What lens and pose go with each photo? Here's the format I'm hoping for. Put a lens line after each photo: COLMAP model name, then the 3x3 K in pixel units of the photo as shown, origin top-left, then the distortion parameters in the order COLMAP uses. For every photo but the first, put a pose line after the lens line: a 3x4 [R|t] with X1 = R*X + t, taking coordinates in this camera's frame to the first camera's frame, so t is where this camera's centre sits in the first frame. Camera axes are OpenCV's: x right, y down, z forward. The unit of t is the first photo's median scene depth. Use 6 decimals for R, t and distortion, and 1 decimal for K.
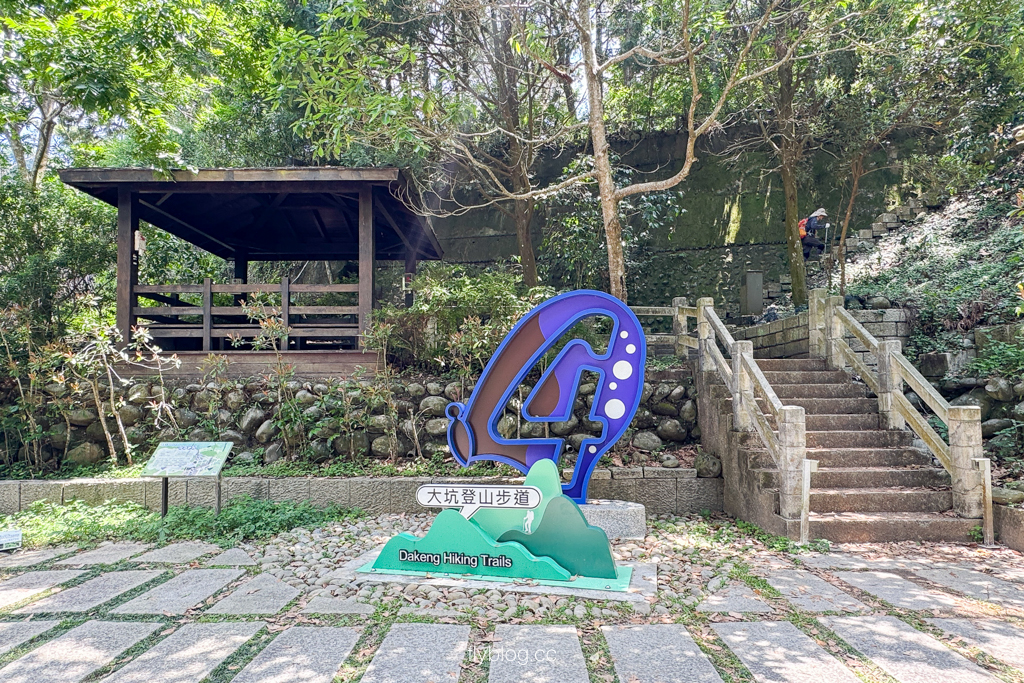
lens RADIAL K [[561.4, 0, 512.0], [0, 561.4, 341.5], [0, 0, 1]] dist [-0.001841, -0.000479]
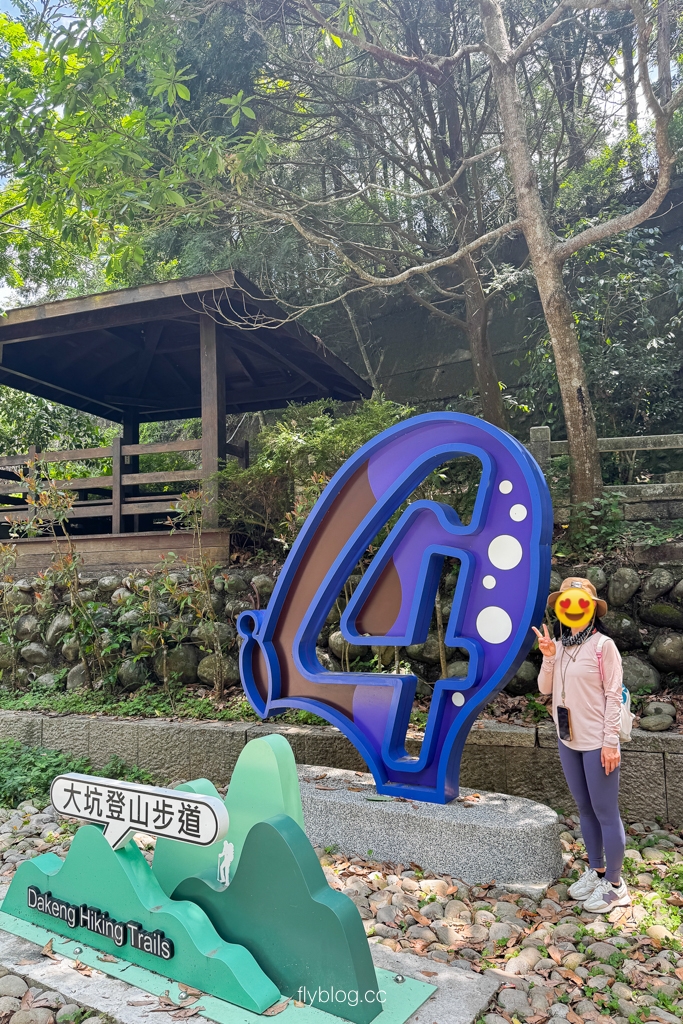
lens RADIAL K [[687.3, 0, 340.5], [0, 687.3, 487.2], [0, 0, 1]] dist [0.078636, -0.093737]
pose [[0.944203, -0.059118, -0.324016, 0.205006], [0.049321, 0.998046, -0.038372, 0.004456], [0.325651, 0.020250, 0.945273, 0.244680]]
